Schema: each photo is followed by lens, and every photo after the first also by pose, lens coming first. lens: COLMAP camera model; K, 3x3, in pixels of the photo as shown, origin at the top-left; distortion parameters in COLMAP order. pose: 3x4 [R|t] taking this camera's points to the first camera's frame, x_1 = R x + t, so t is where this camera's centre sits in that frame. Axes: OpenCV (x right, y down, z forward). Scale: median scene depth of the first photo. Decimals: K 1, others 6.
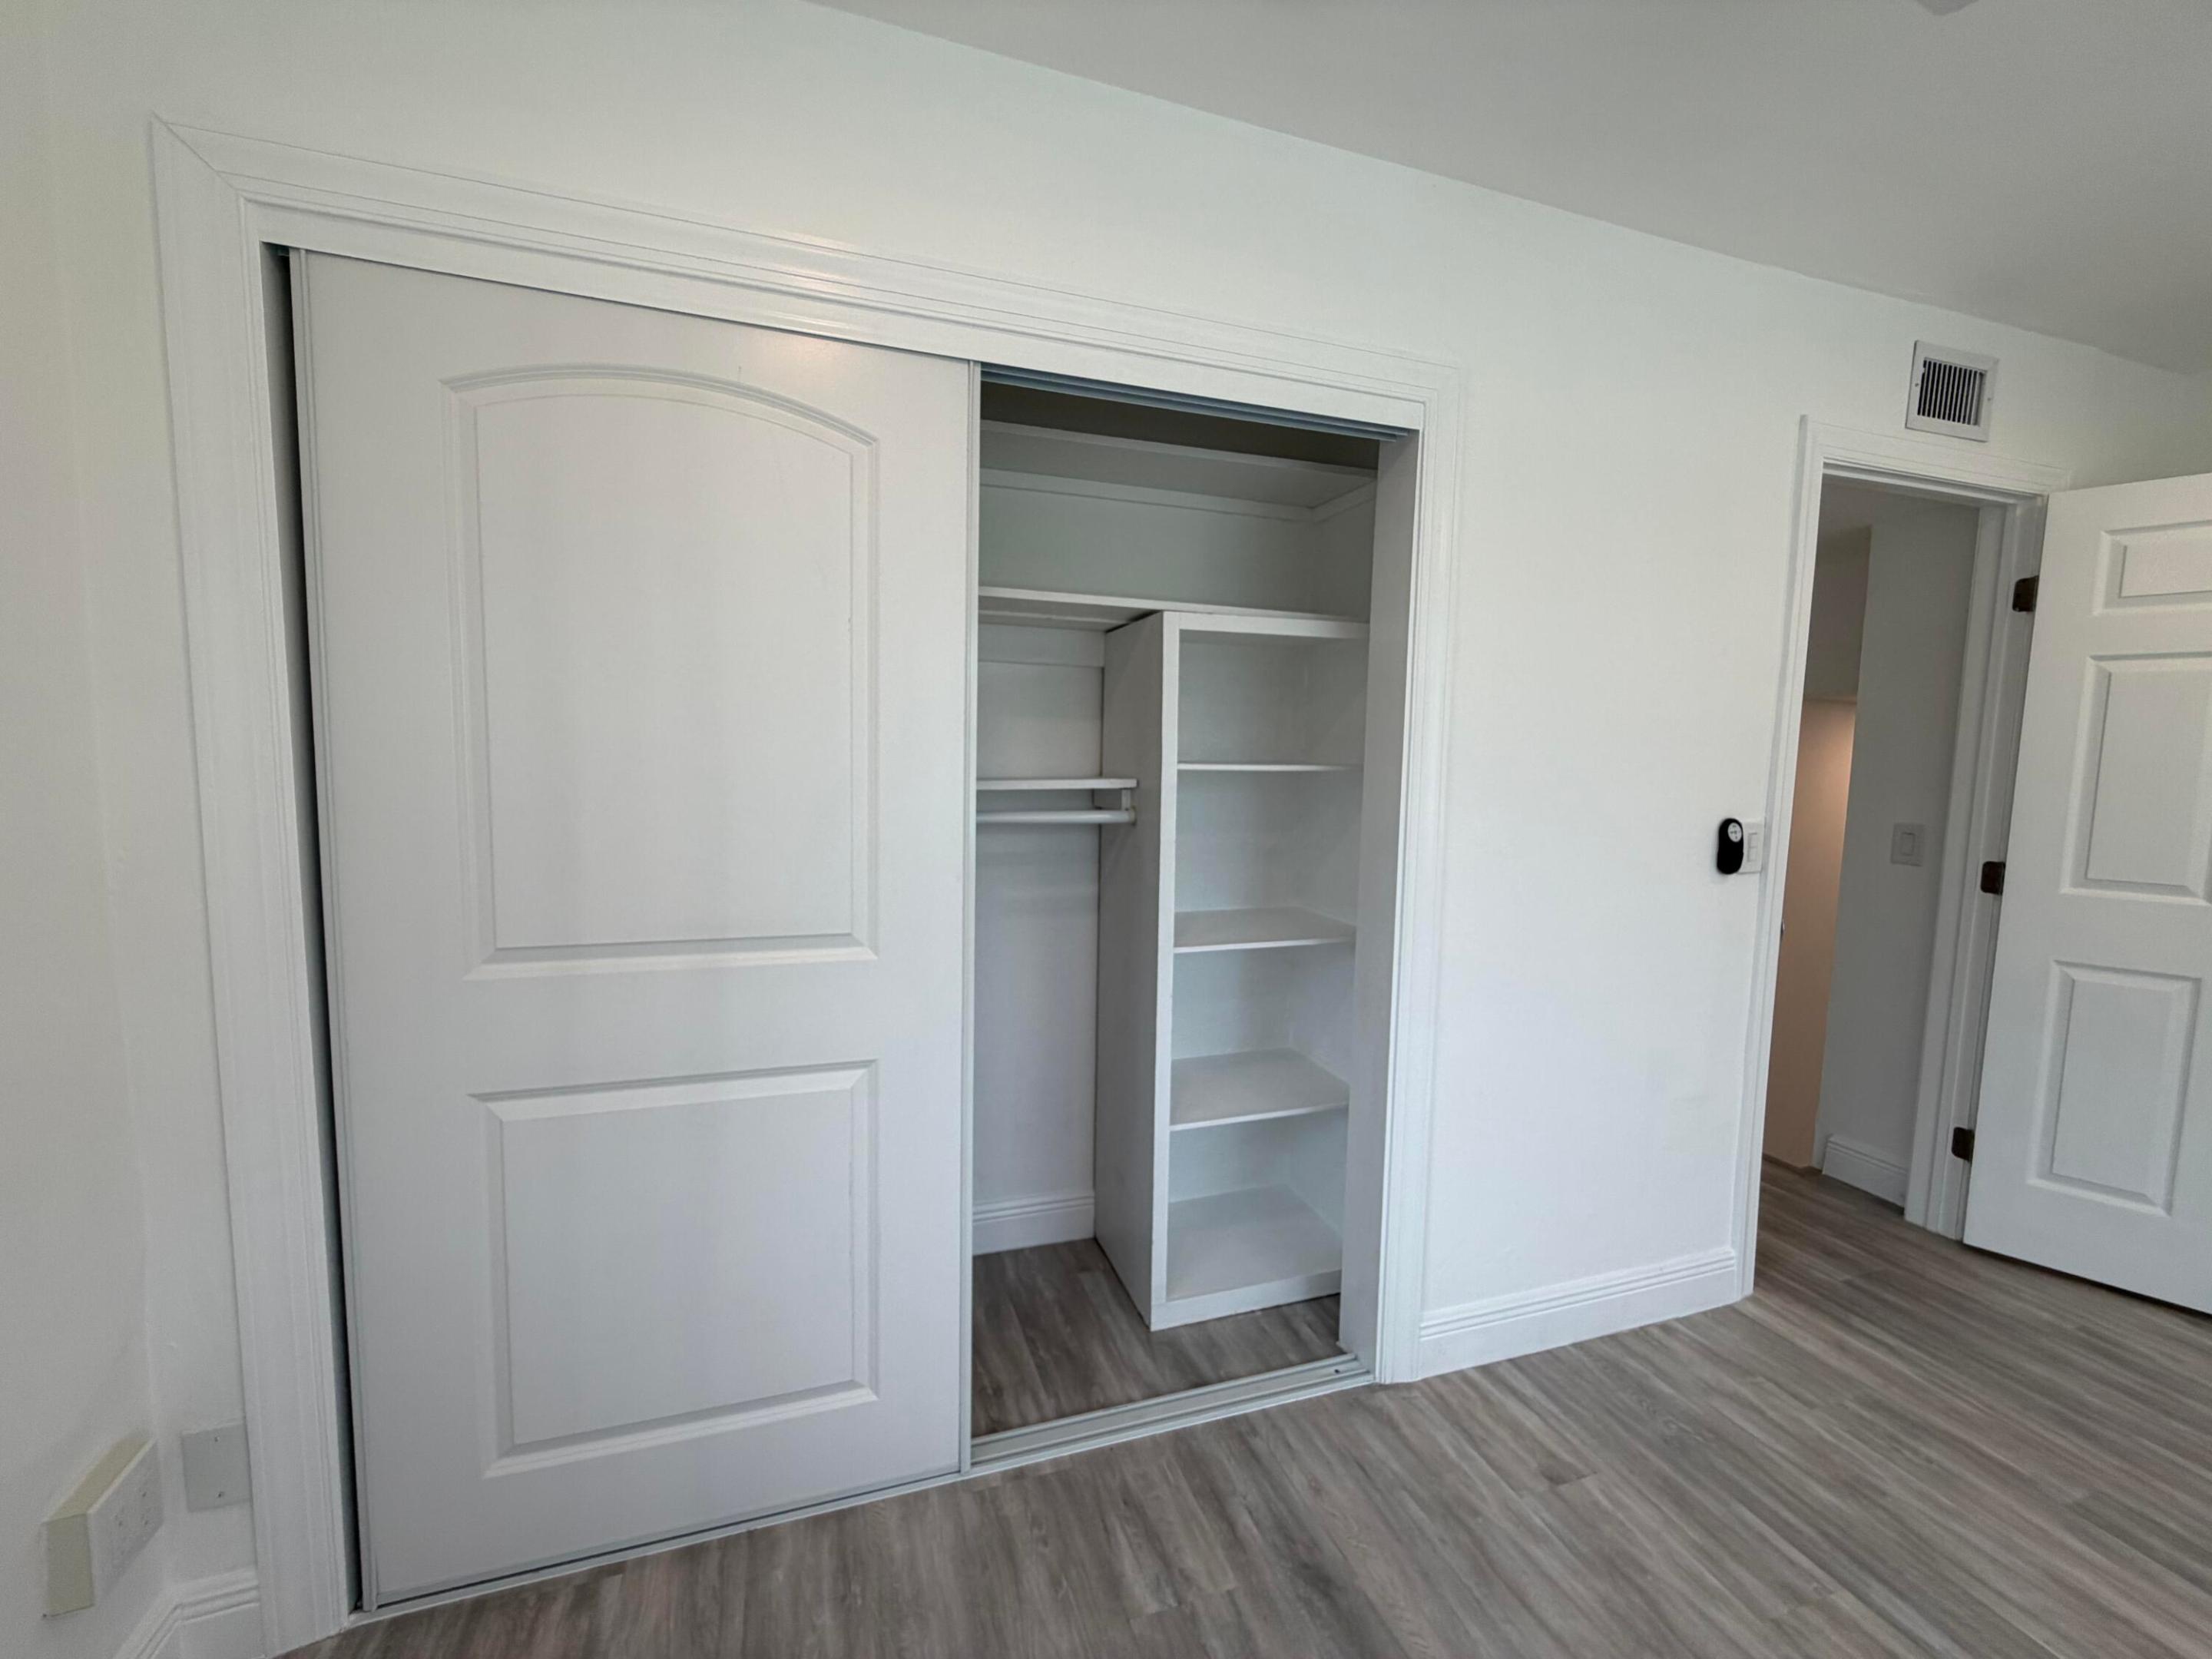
lens RADIAL K [[876.4, 0, 1098.9], [0, 876.4, 833.4], [0, 0, 1]] dist [0.000078, -0.000041]
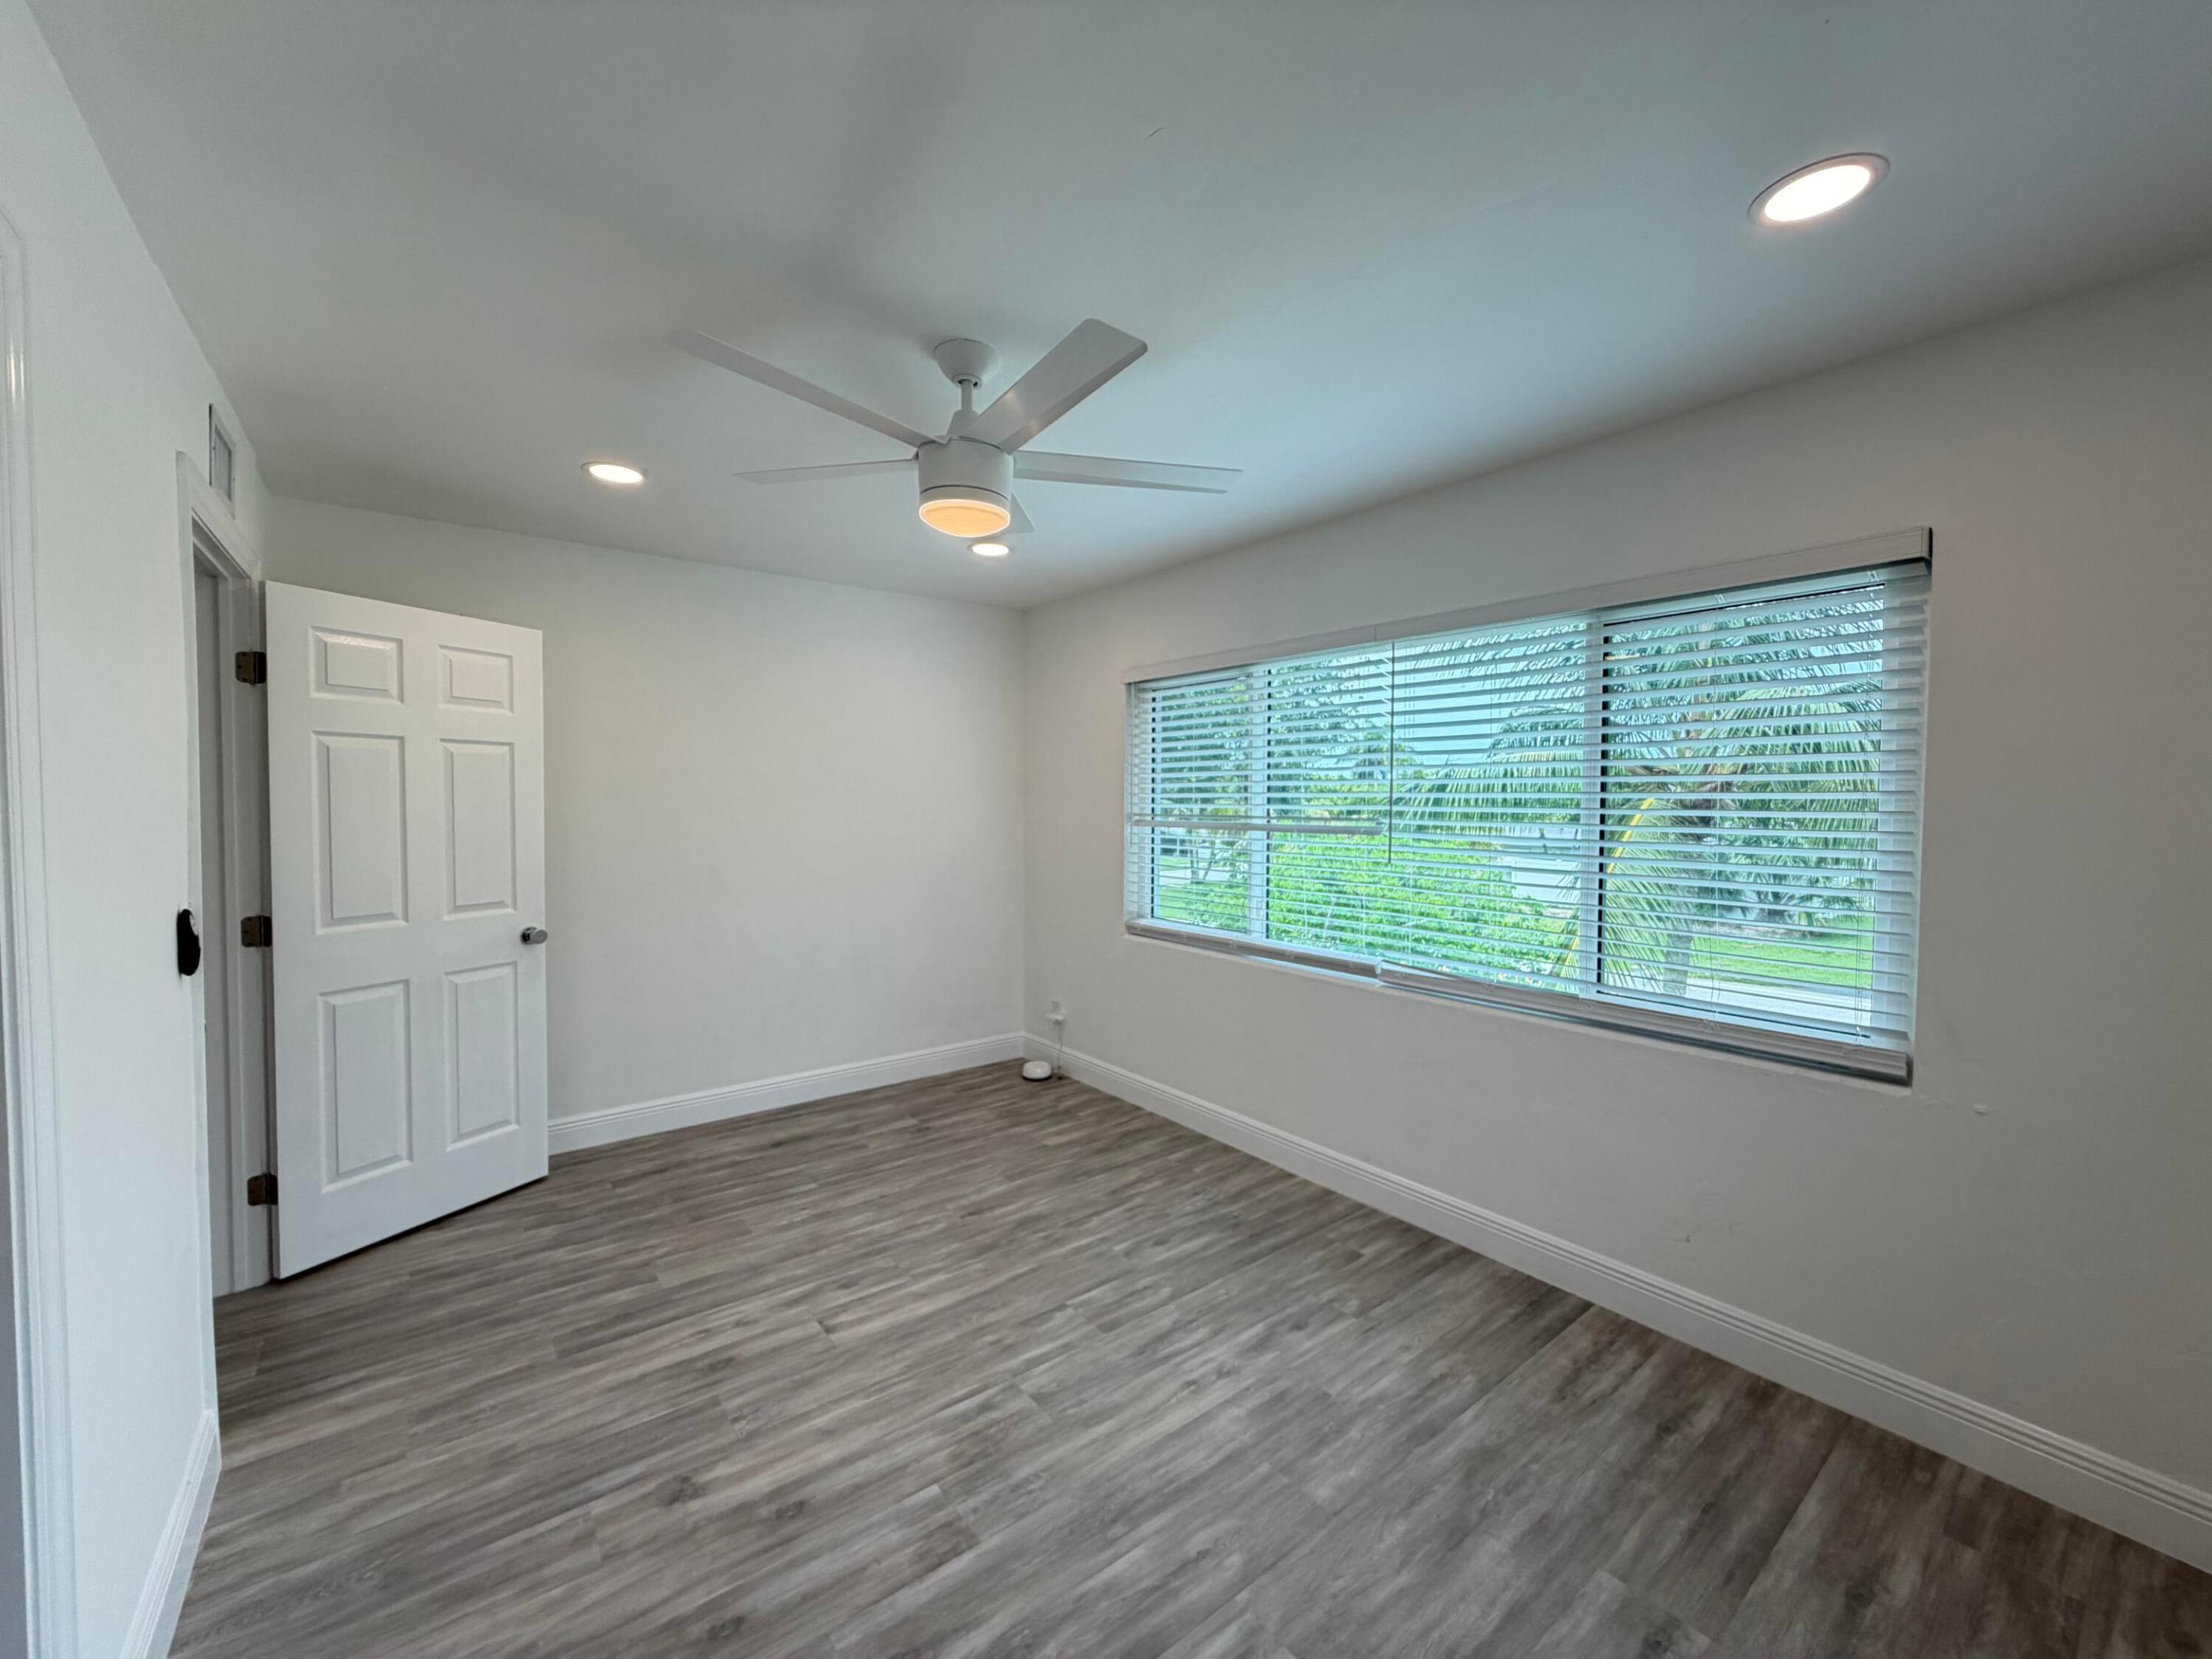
lens RADIAL K [[876.4, 0, 1101.2], [0, 876.4, 827.2], [0, 0, 1]] dist [0.000078, -0.000041]
pose [[-0.334066, -0.048946, 0.941278, -0.395238], [0.075673, 0.994034, 0.078546, -0.102946], [-0.939507, 0.097468, -0.328369, 0.484010]]
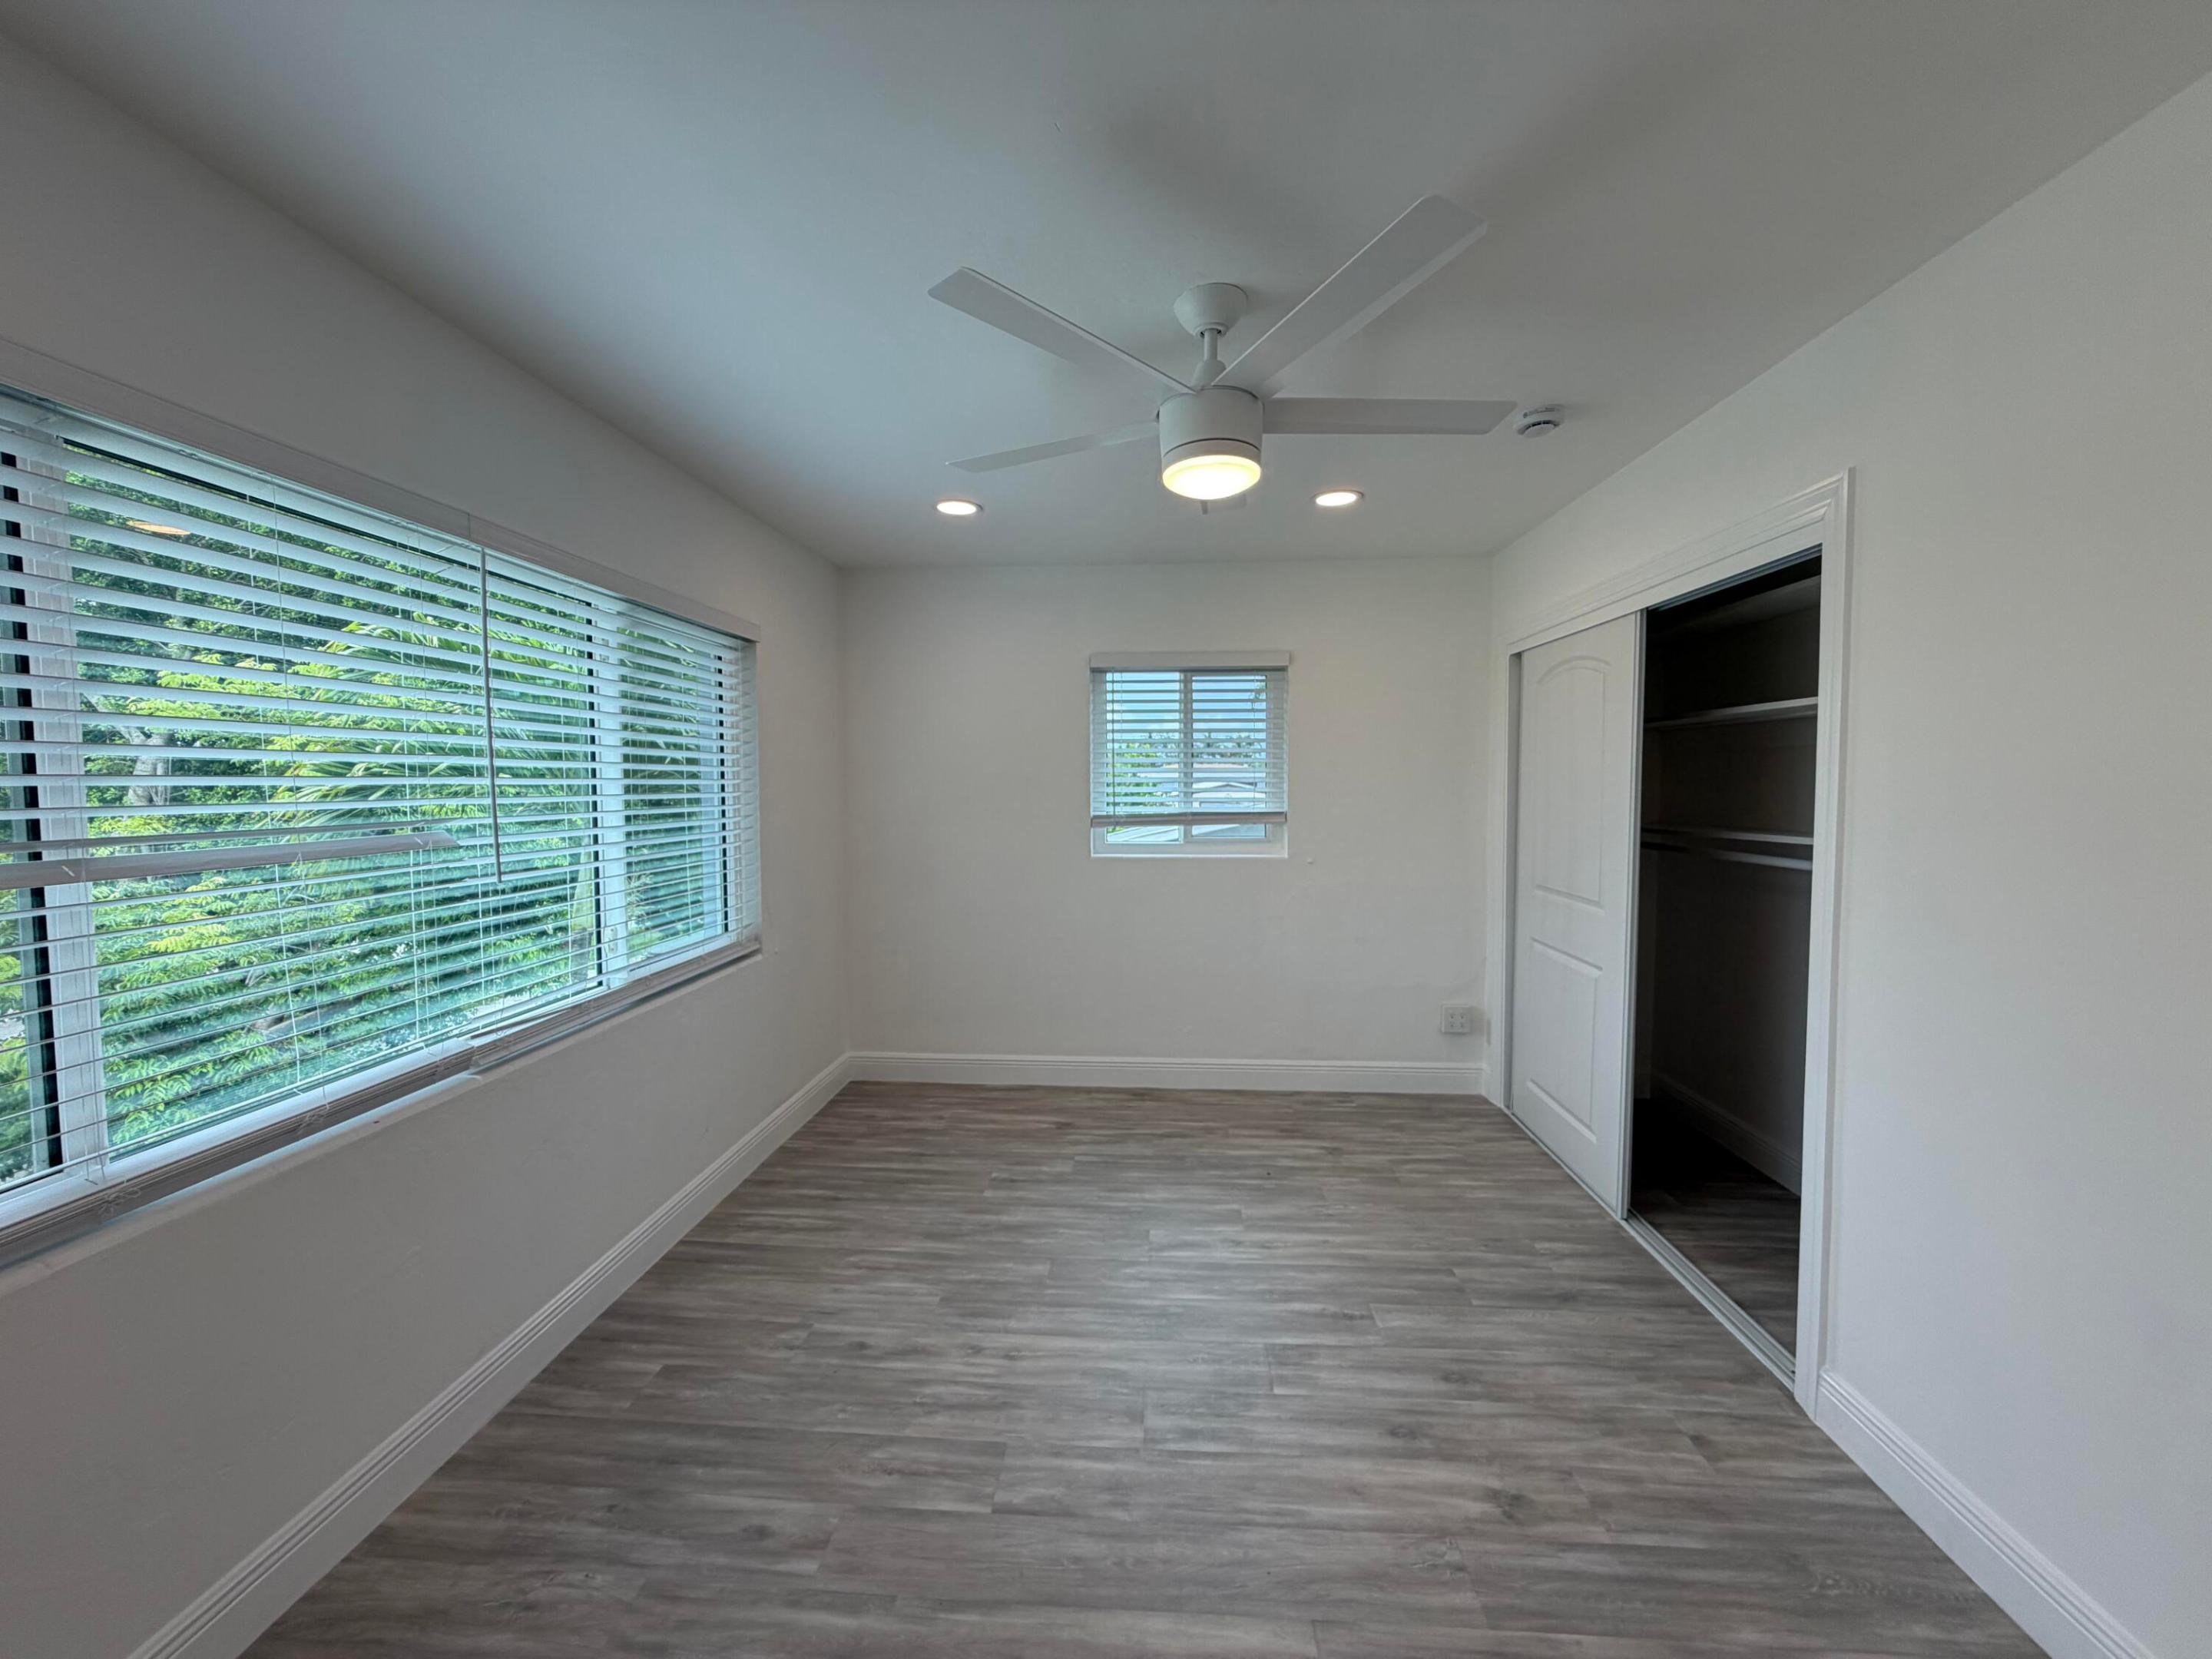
lens RADIAL K [[876.4, 0, 1099.3], [0, 876.4, 830.7], [0, 0, 1]] dist [0.000078, -0.000041]
pose [[-0.383801, 0.033683, -0.922801, 1.645024], [-0.086943, 0.993577, 0.072427, -0.075113], [0.919314, 0.108029, -0.378408, 0.545625]]
